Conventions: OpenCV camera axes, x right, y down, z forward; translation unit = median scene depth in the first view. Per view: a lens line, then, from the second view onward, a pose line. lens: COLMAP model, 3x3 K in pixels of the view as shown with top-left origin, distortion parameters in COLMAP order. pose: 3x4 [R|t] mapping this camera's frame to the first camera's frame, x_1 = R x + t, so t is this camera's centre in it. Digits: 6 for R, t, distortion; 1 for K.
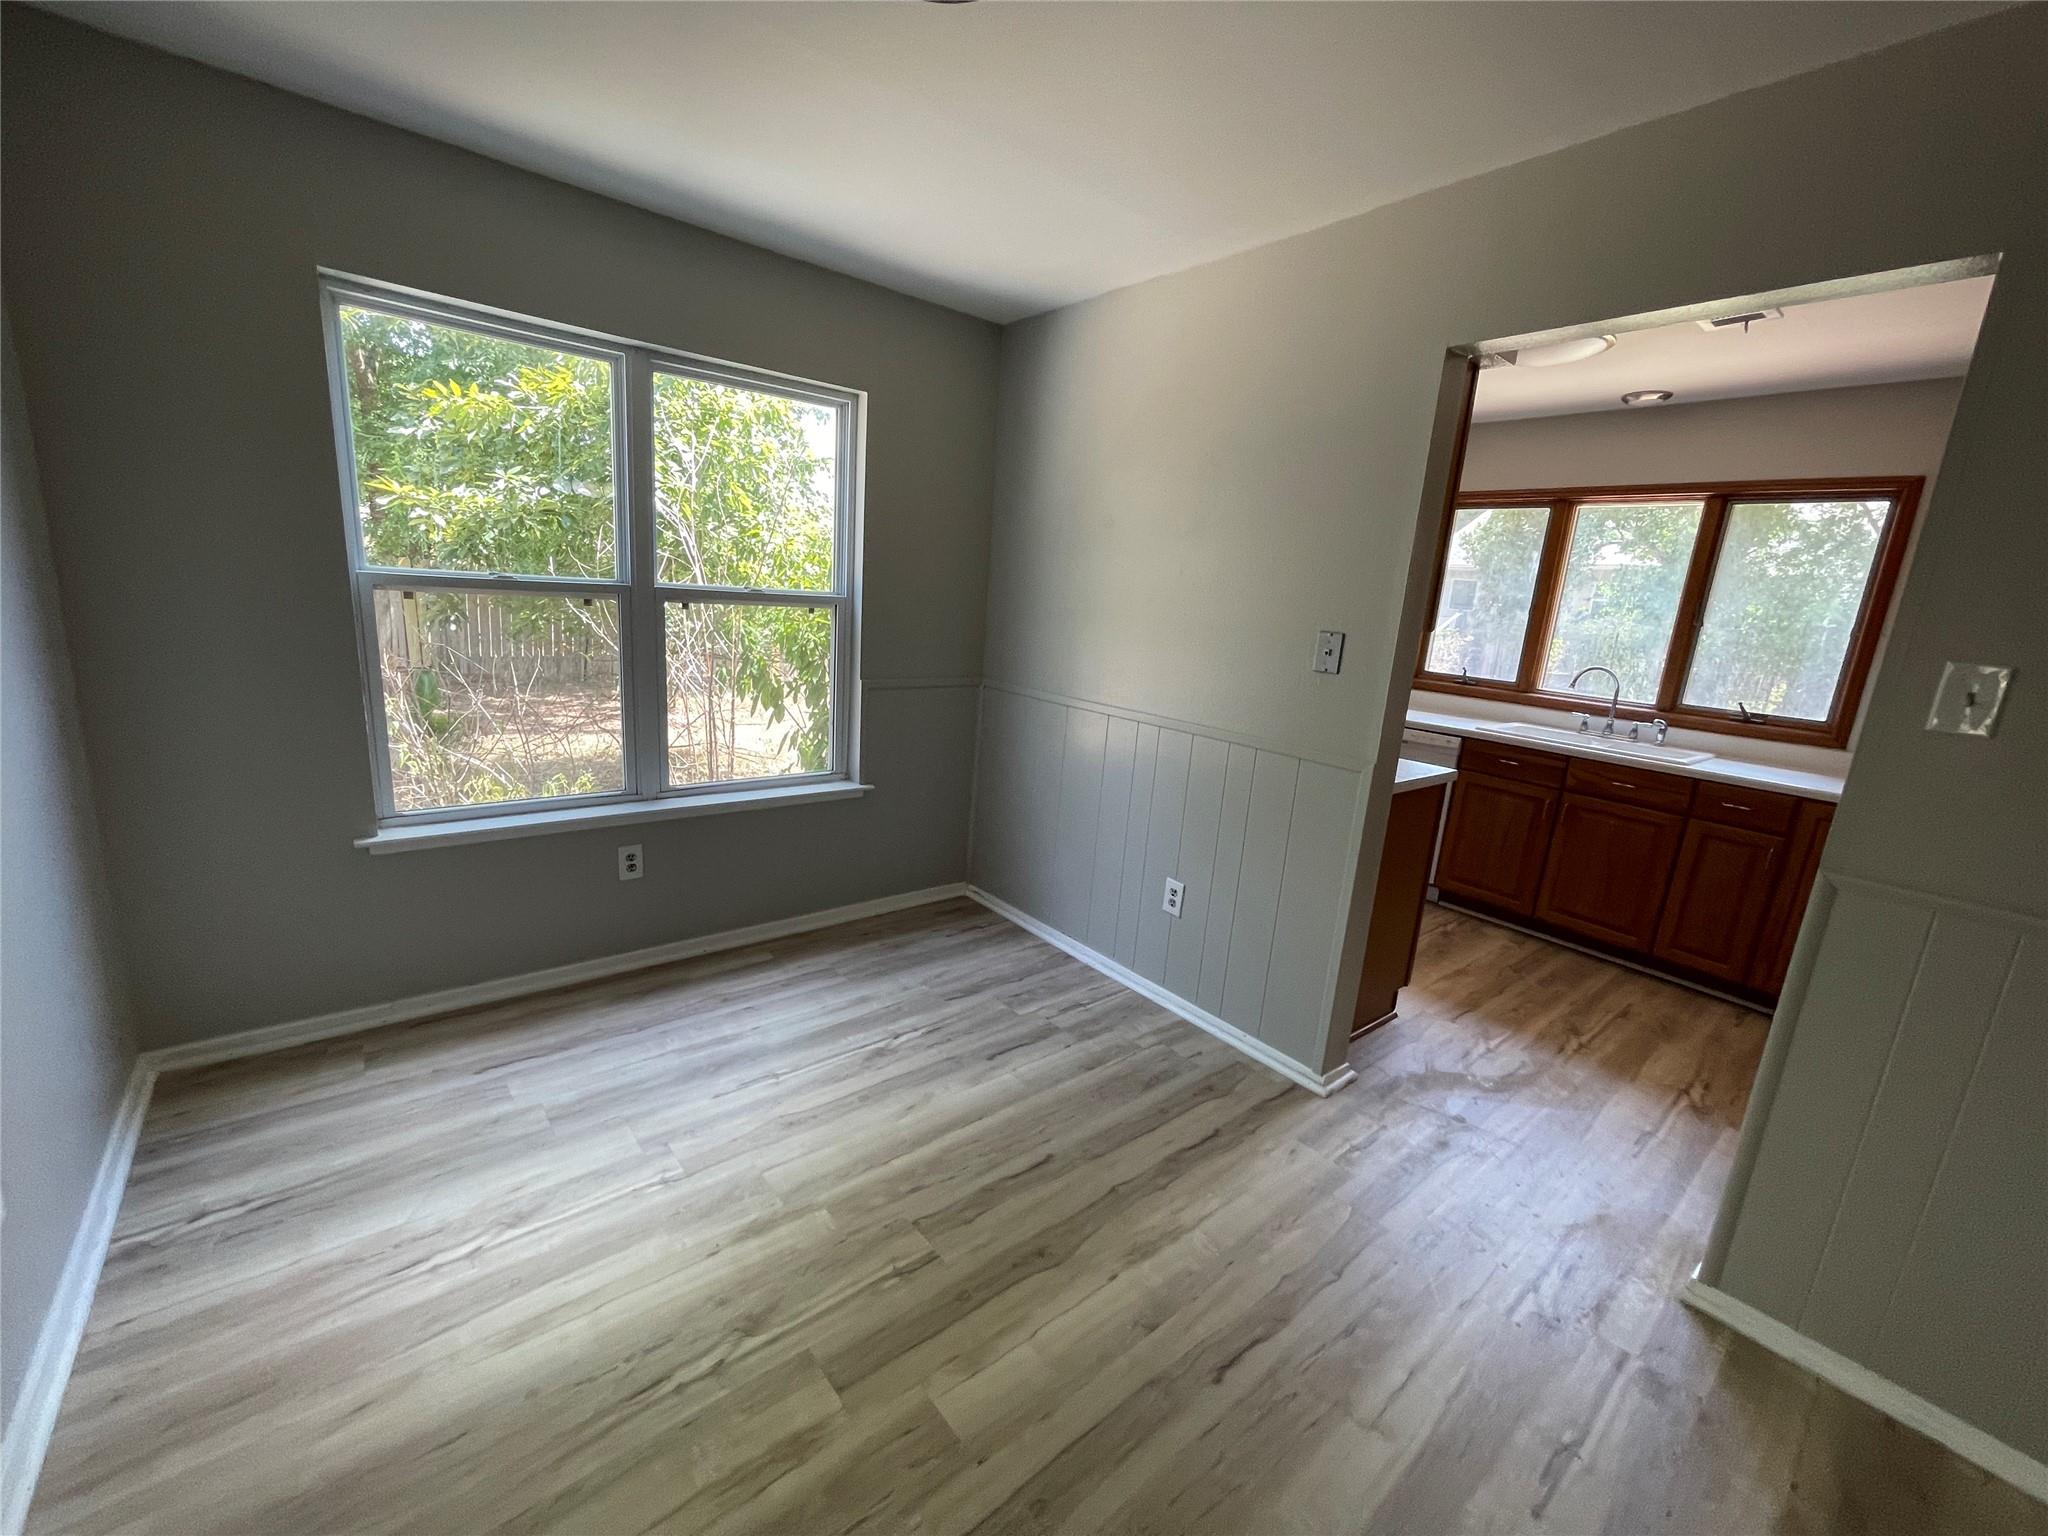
lens RADIAL K [[829.3, 0, 978.6], [0, 829.3, 769.9], [0, 0, 1]] dist [-0.009862, 0.000153]
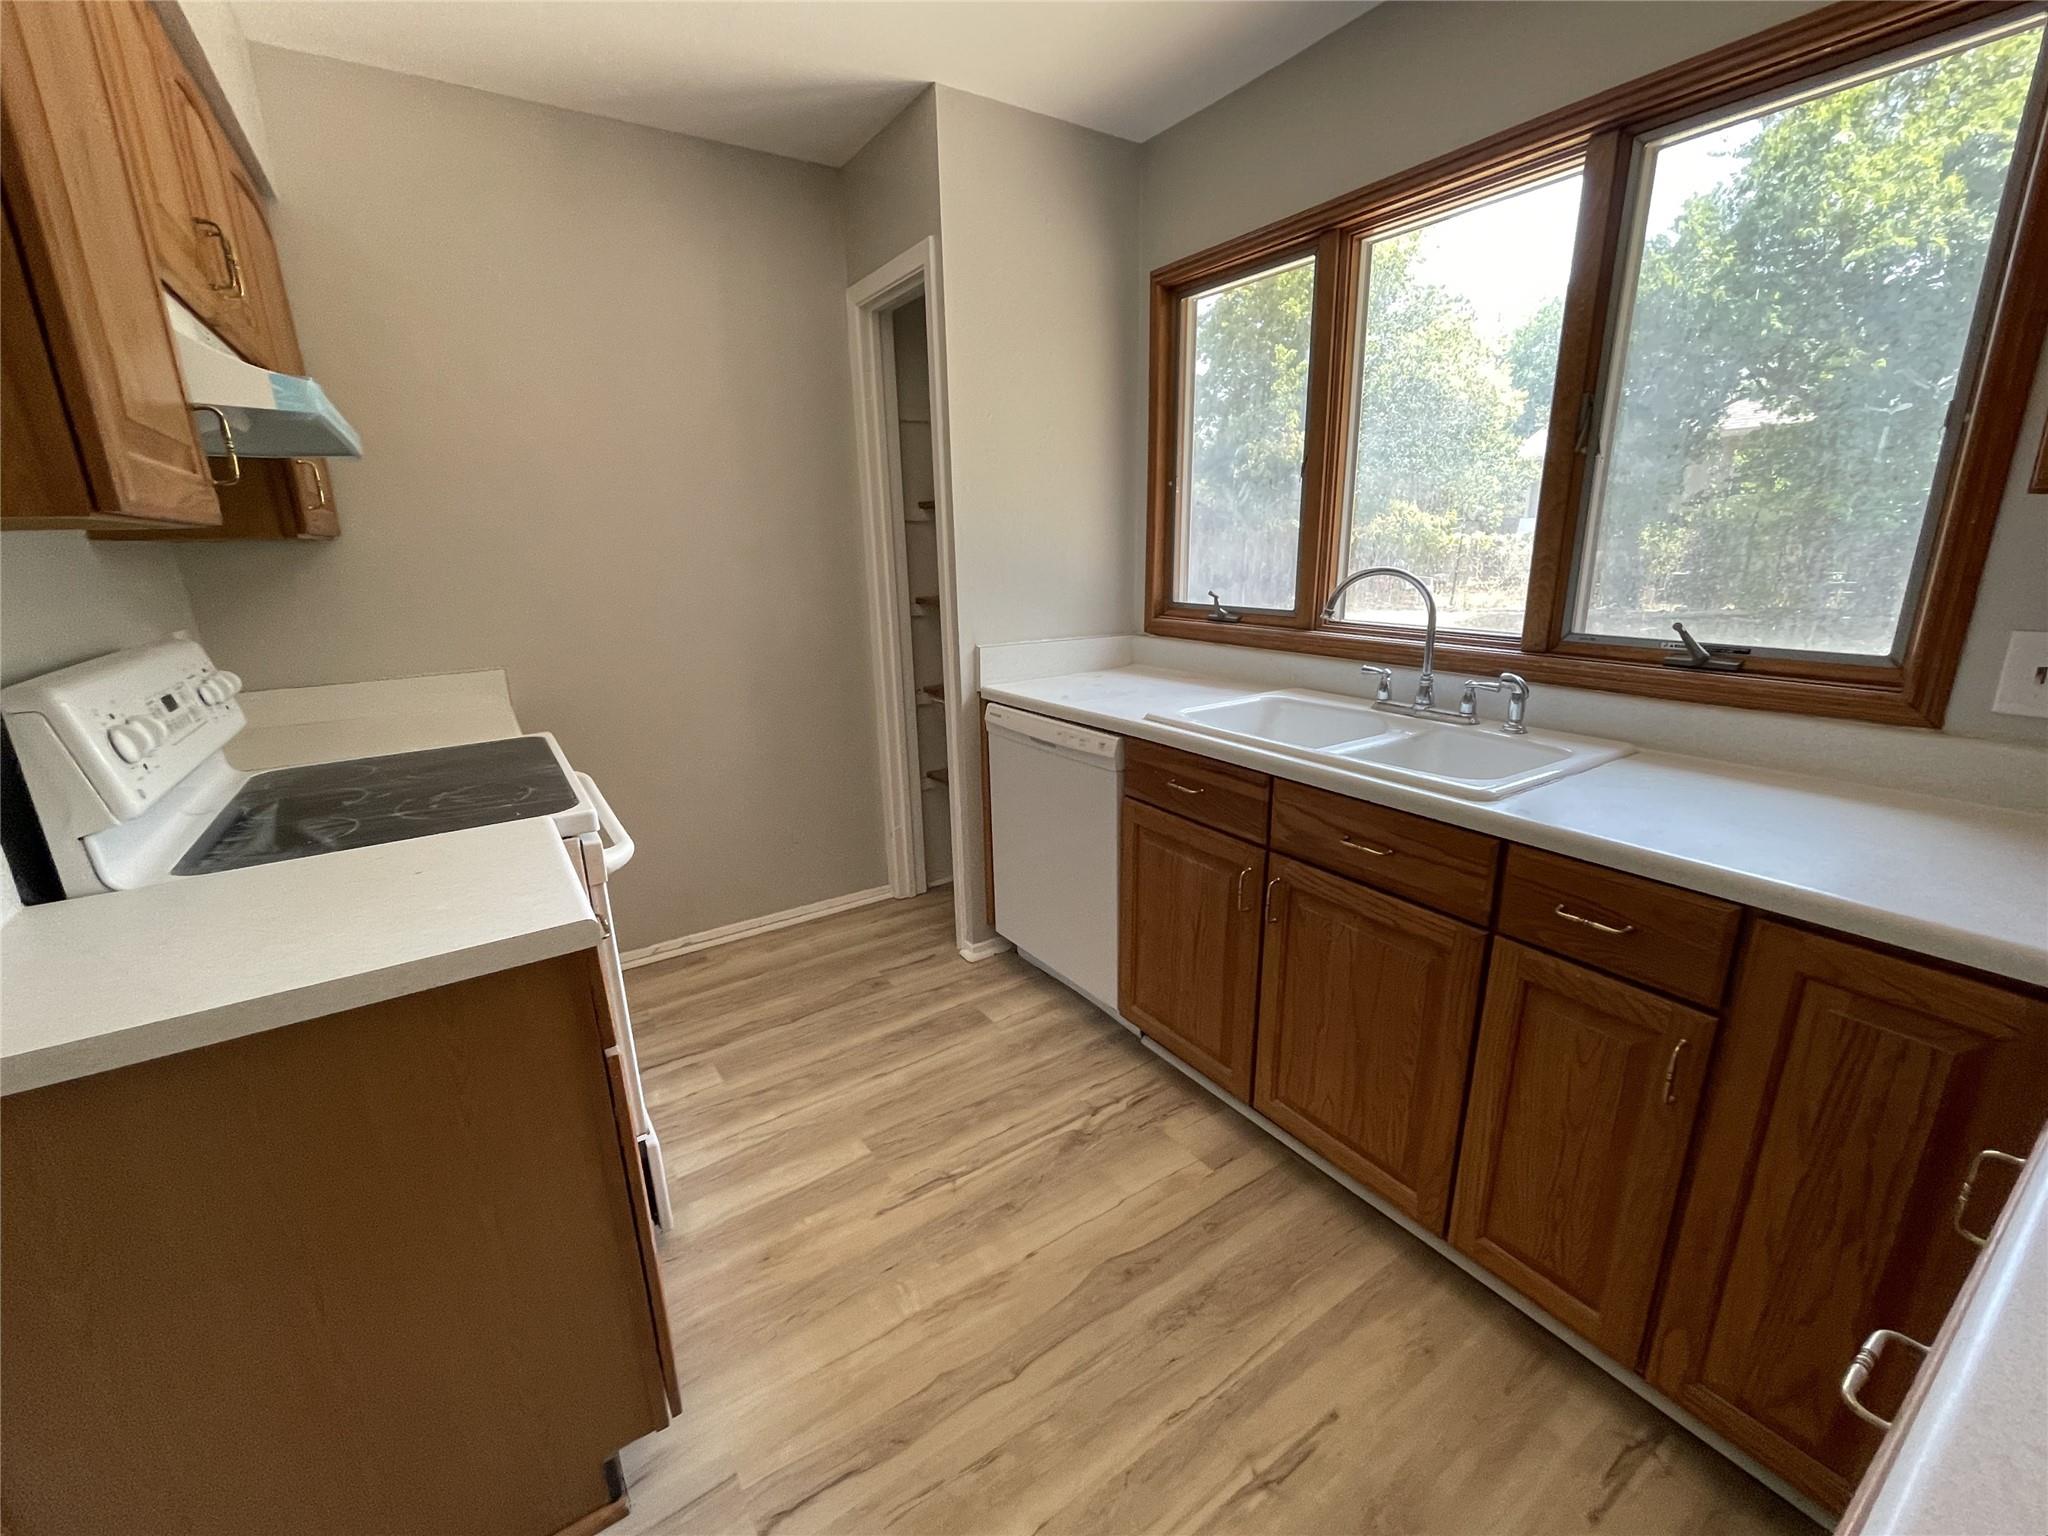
lens RADIAL K [[829.3, 0, 1025.3], [0, 829.3, 764.9], [0, 0, 1]] dist [-0.009862, 0.000153]
pose [[0.990762, -0.068838, -0.116845, 0.616513], [0.074138, 0.996379, 0.041629, -0.049398], [0.113556, -0.049907, 0.992277, 0.522724]]
